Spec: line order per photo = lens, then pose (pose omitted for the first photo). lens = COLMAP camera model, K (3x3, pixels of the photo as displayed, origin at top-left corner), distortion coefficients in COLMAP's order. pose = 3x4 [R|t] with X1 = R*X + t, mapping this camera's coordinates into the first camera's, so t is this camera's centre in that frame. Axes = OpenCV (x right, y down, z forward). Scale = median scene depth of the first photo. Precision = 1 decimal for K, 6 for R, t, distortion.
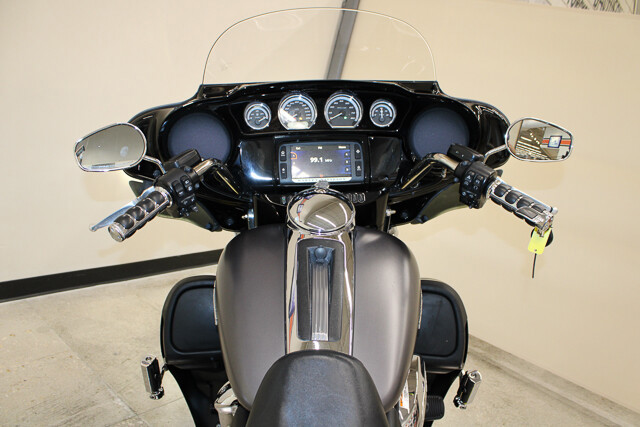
lens RADIAL K [[528.8, 0, 320.0], [0, 528.8, 213.5], [0, 0, 1]] dist [-0.107620, -0.000570]
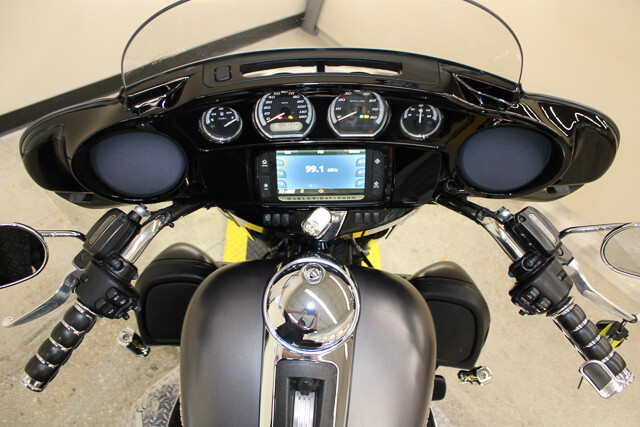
lens RADIAL K [[528.8, 0, 320.0], [0, 528.8, 213.5], [0, 0, 1]] dist [-0.107620, -0.000570]
pose [[0.997661, 0.059652, -0.033393, 0.026461], [-0.029624, 0.817457, 0.575227, -0.450328], [0.061611, -0.572892, 0.817312, 0.418427]]
